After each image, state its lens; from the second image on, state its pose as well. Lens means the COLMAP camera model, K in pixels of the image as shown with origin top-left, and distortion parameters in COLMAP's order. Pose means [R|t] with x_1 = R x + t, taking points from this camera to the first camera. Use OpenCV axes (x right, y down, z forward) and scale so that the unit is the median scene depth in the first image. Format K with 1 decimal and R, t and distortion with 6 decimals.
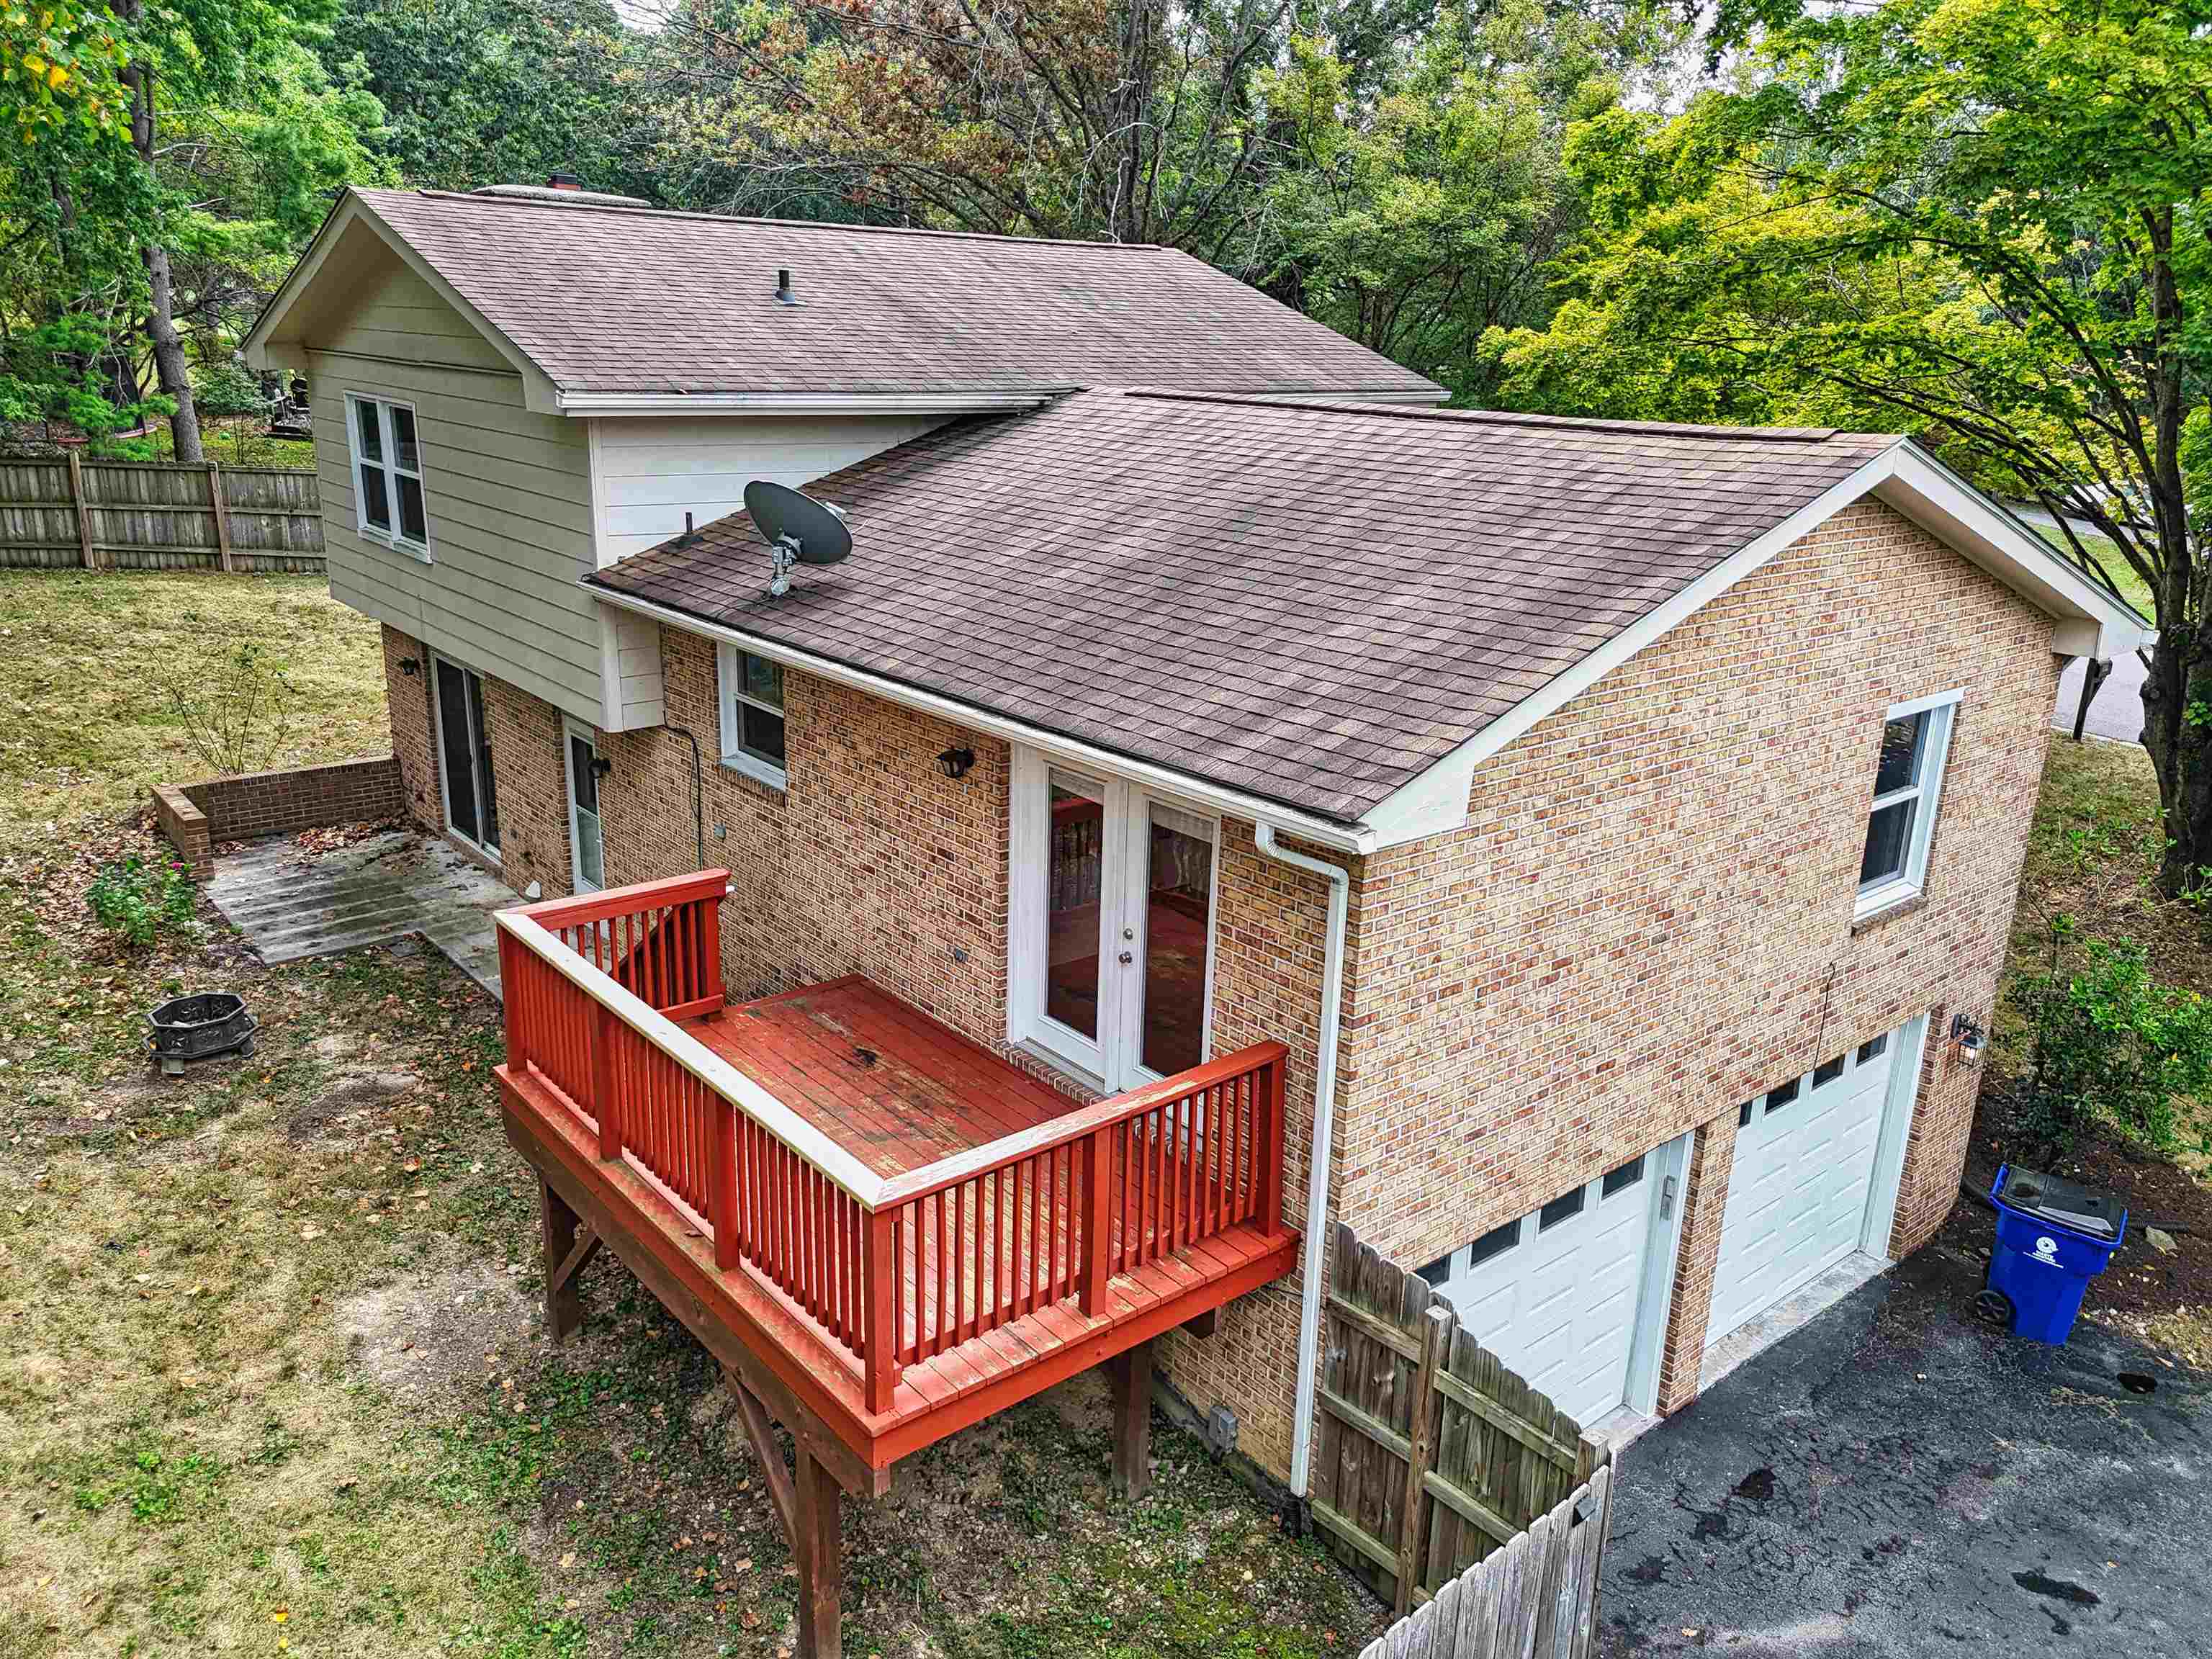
lens RADIAL K [[1652.8, 0, 1106.3], [0, 1652.8, 816.0], [0, 0, 1]] dist [0.075121, -0.067899]
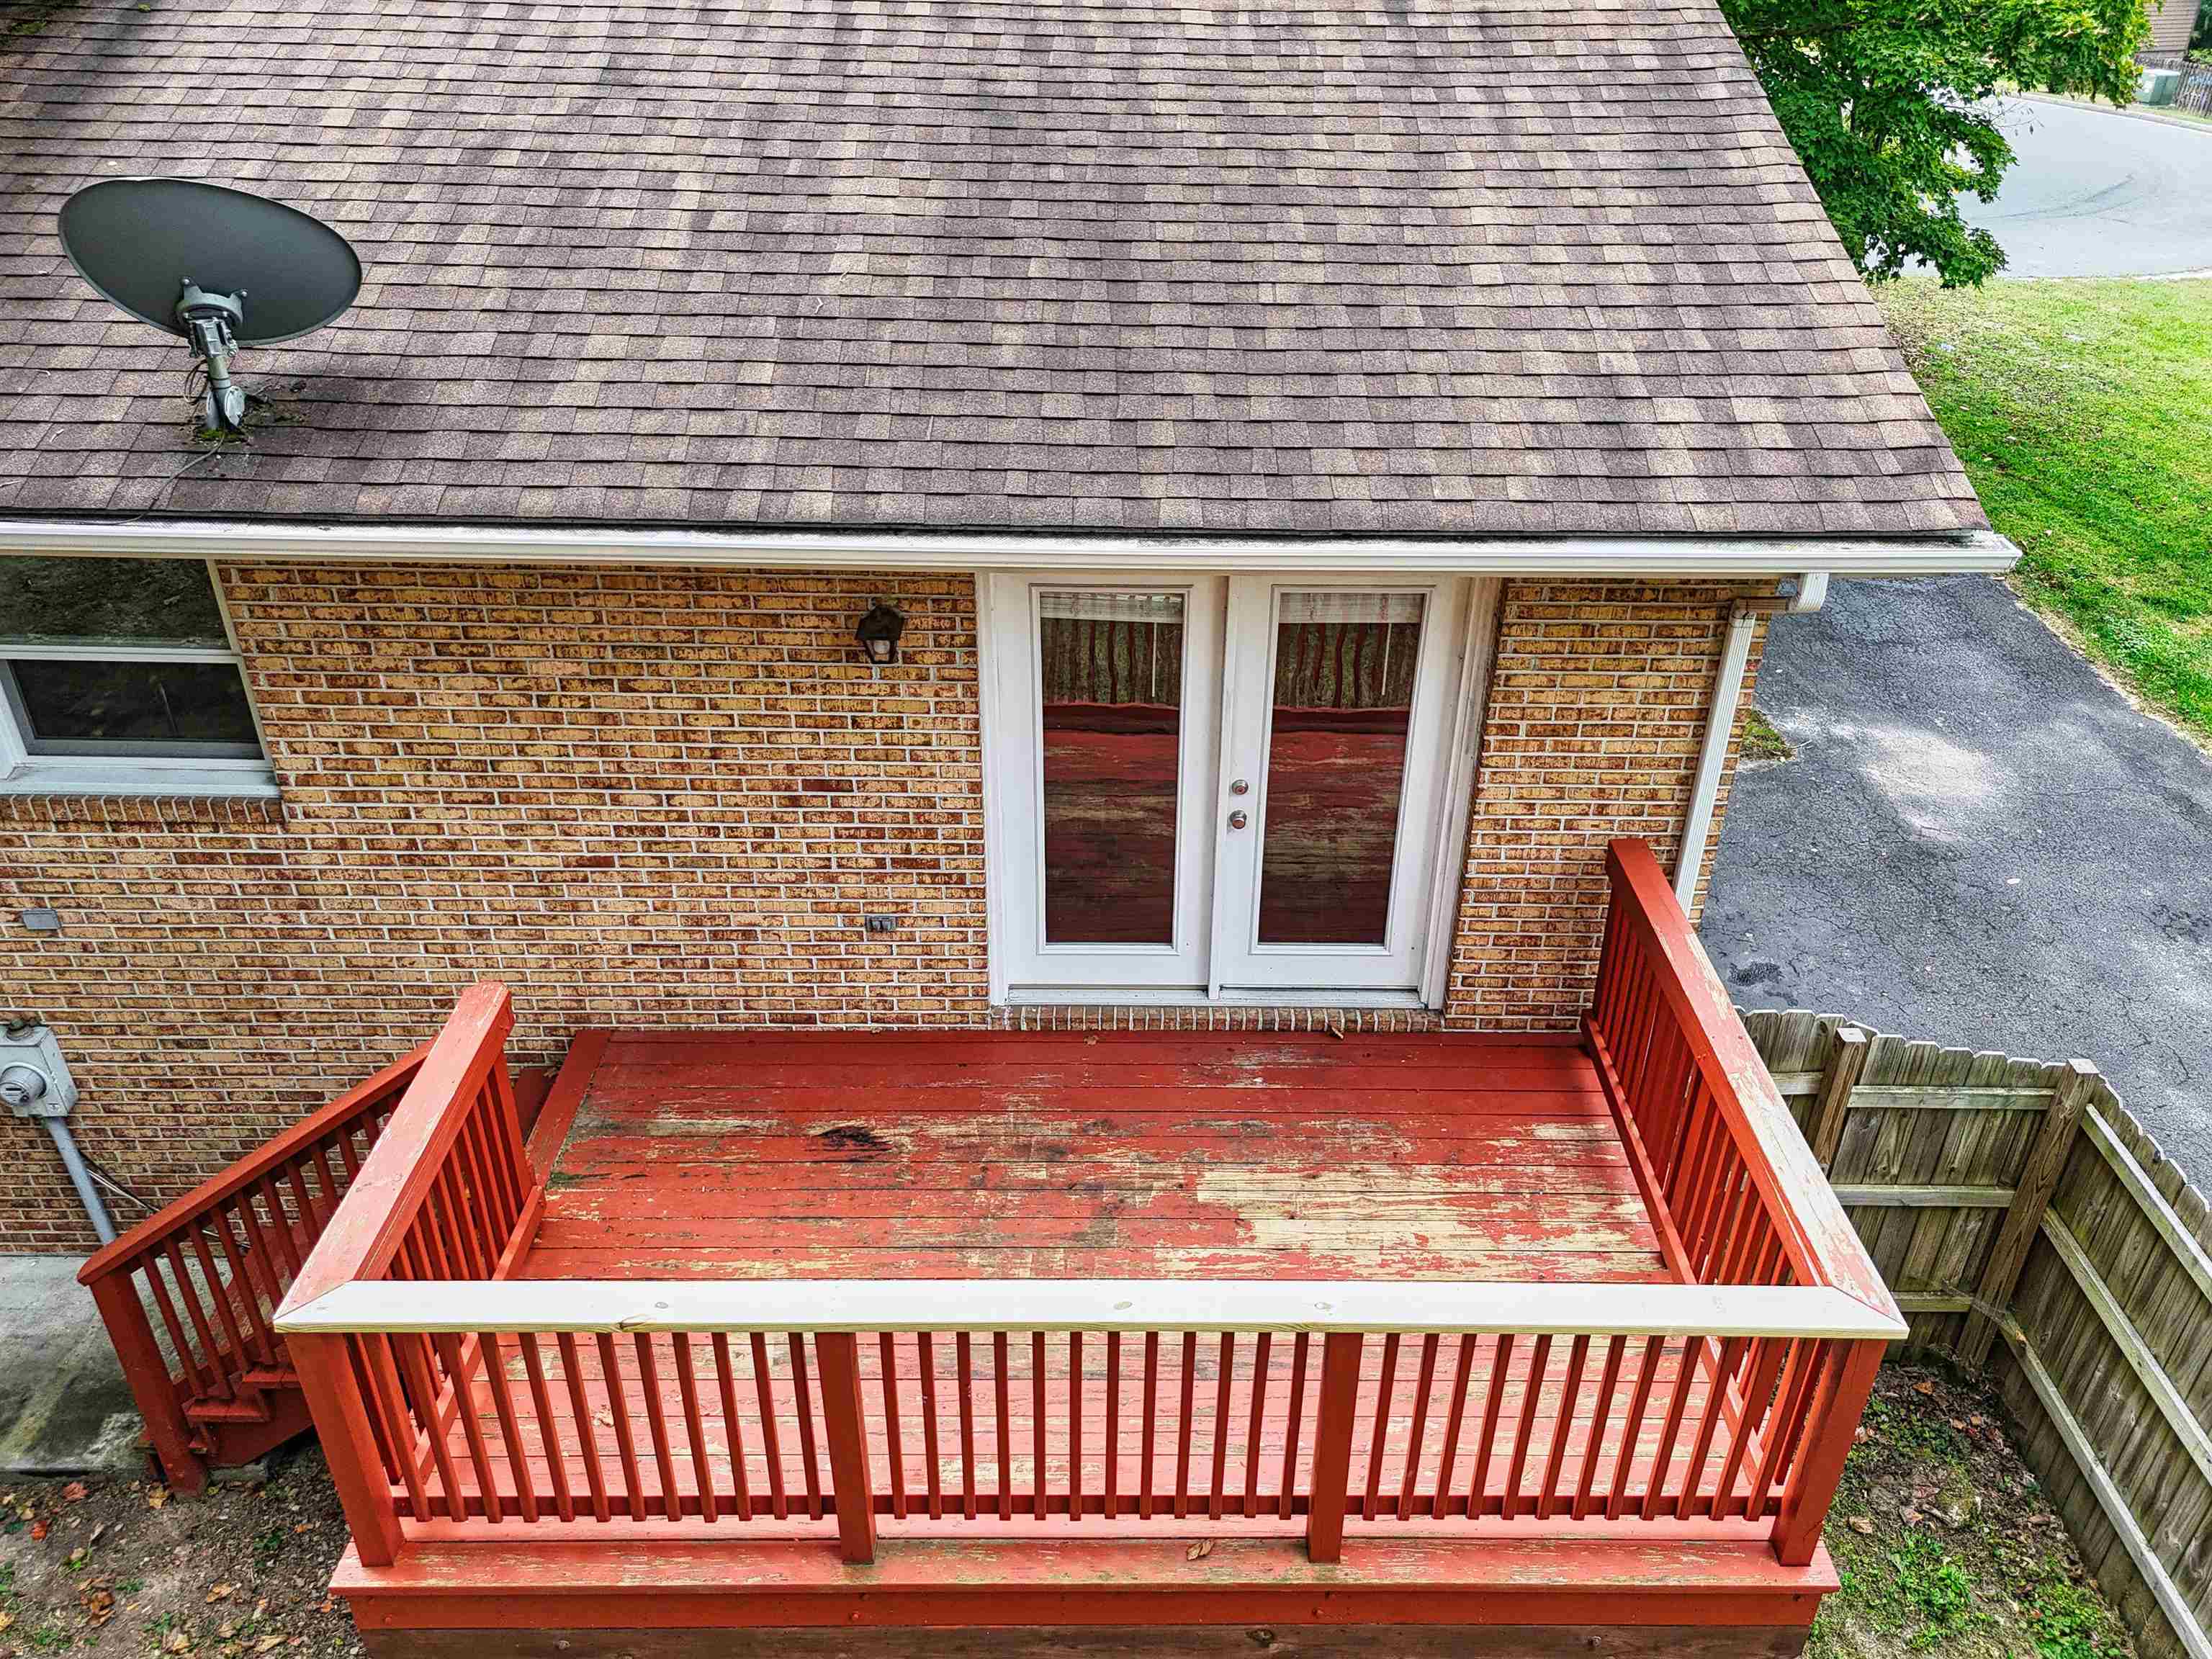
lens RADIAL K [[1652.8, 0, 1106.3], [0, 1652.8, 816.0], [0, 0, 1]] dist [0.075121, -0.067899]
pose [[0.623290, -0.411381, 0.665038, -0.448115], [0.219029, 0.908242, 0.356543, -0.162624], [-0.750690, -0.076567, 0.656202, 0.540111]]
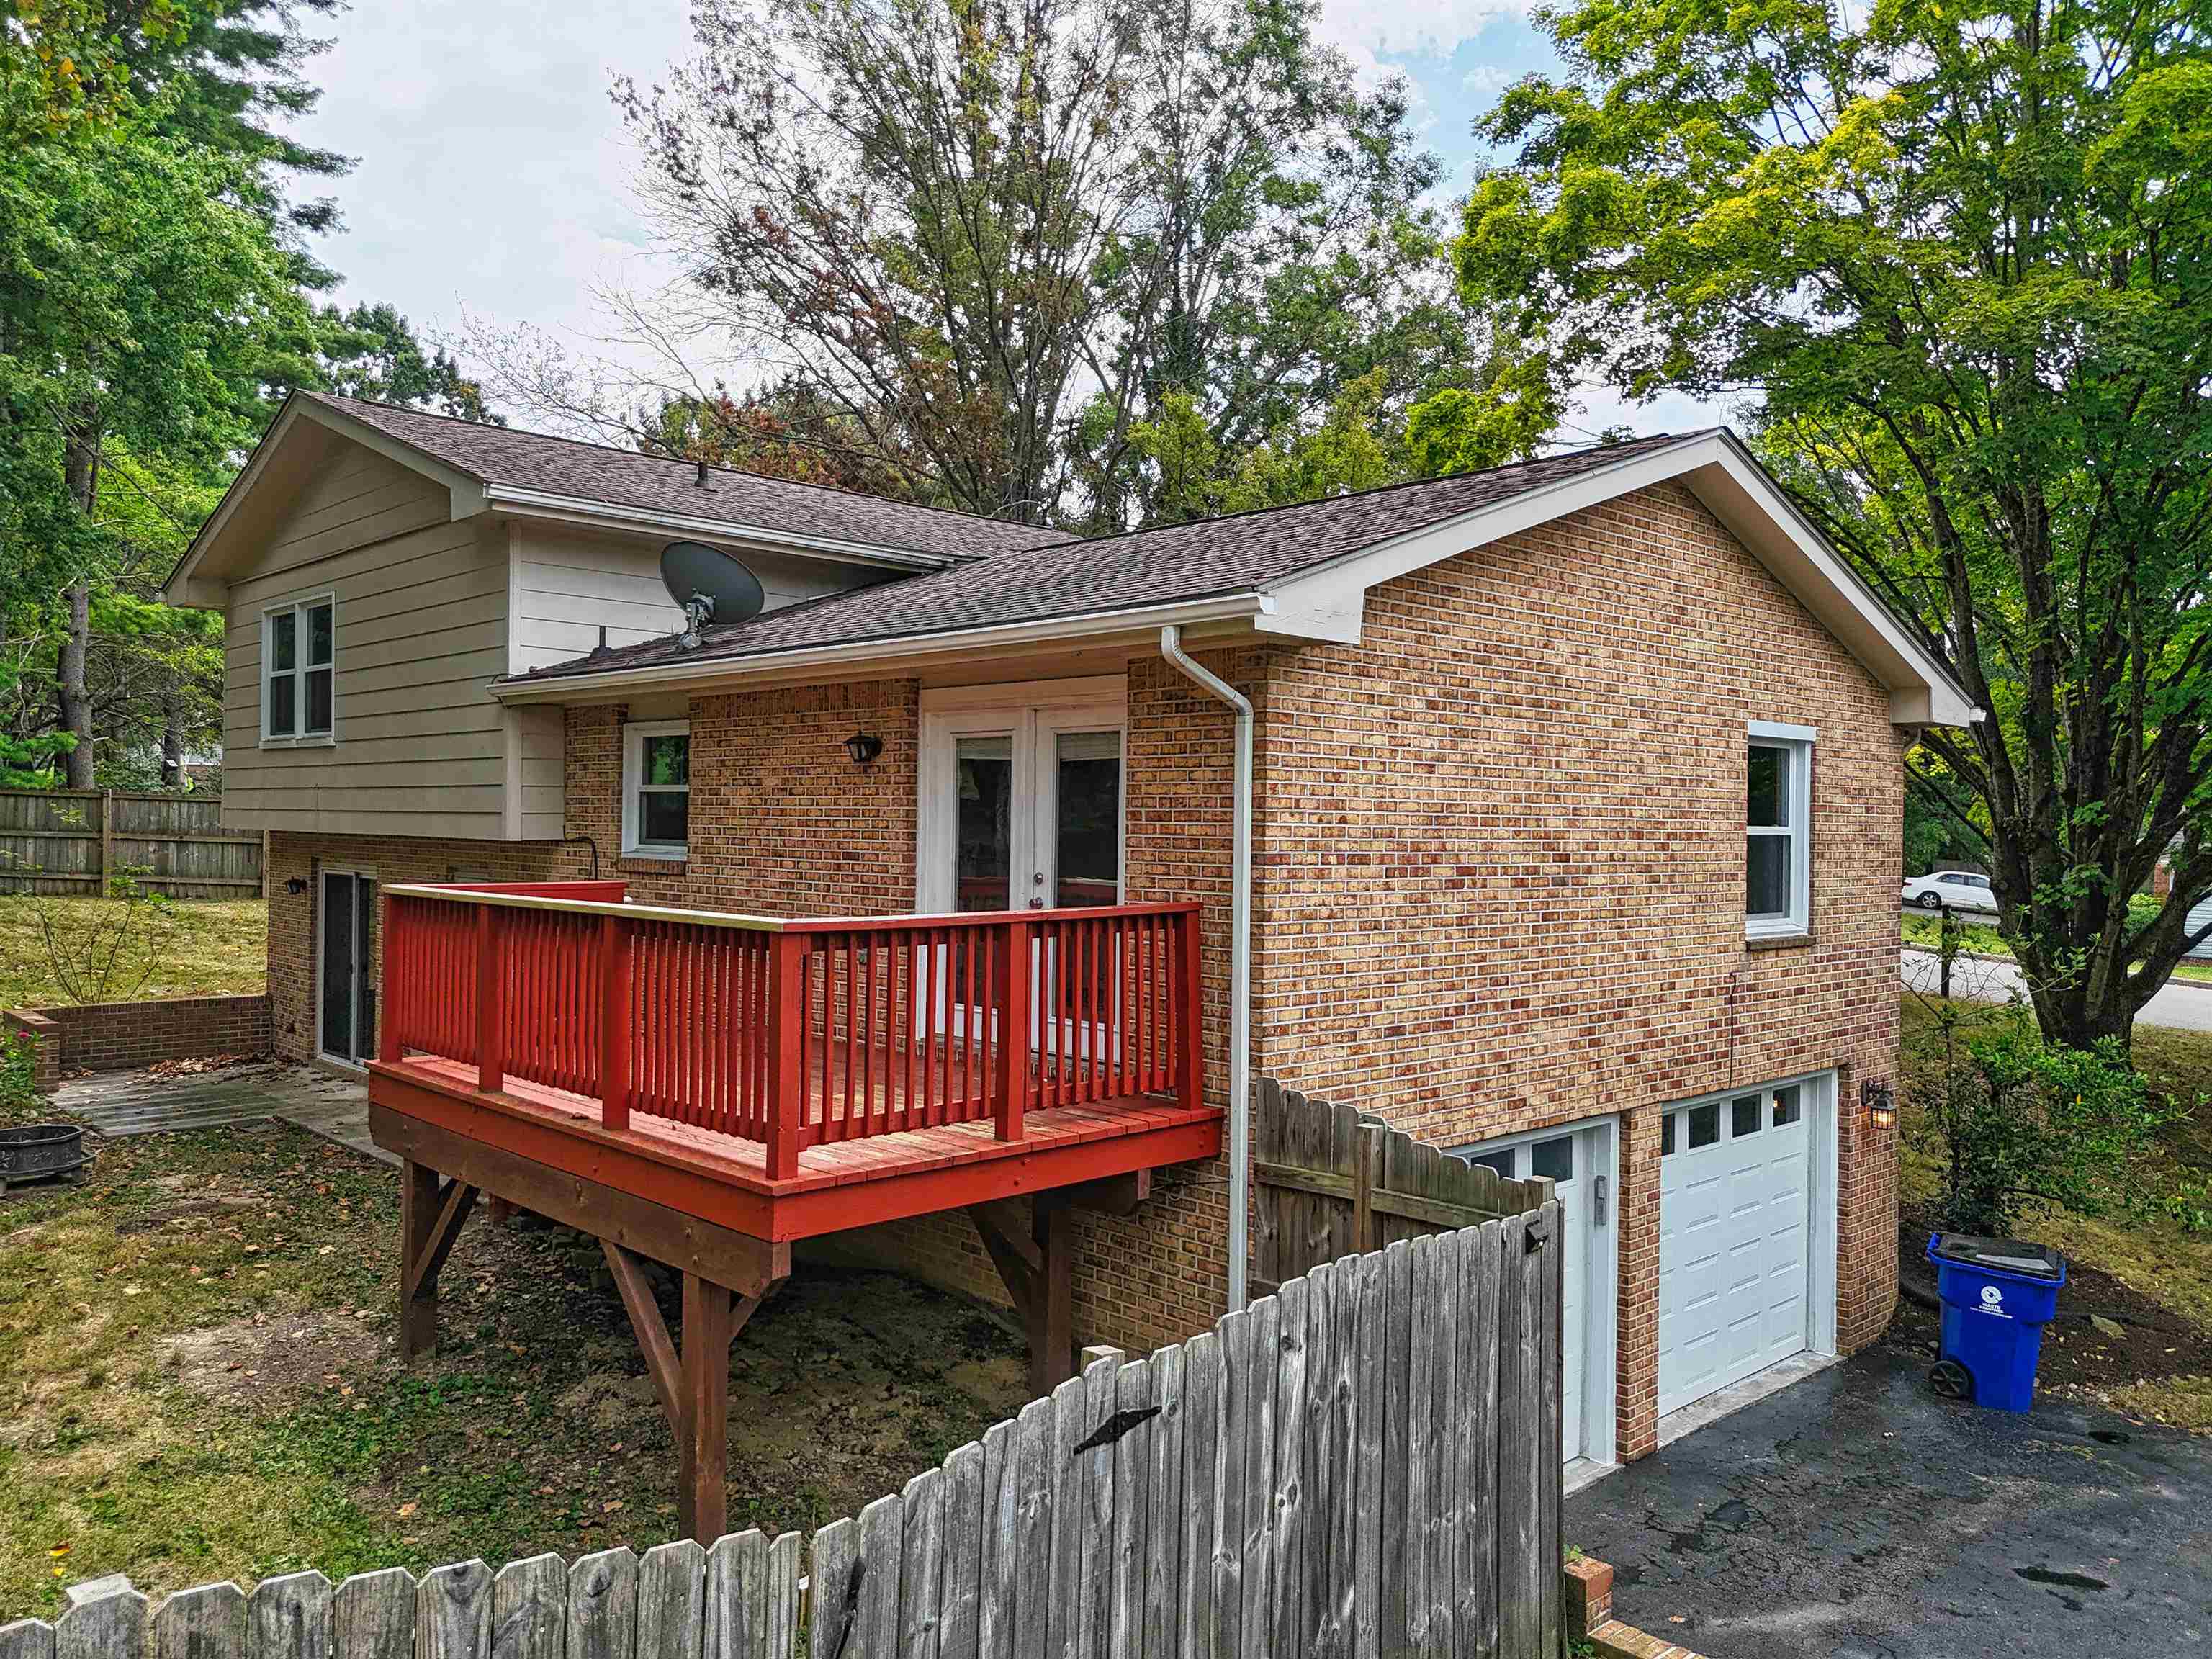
lens RADIAL K [[1652.8, 0, 1106.3], [0, 1652.8, 816.0], [0, 0, 1]] dist [0.075121, -0.067899]
pose [[0.997757, -0.012404, 0.065786, -0.009573], [0.031038, 0.956402, -0.290400, 0.300365], [-0.059316, 0.291790, 0.954641, 0.032981]]
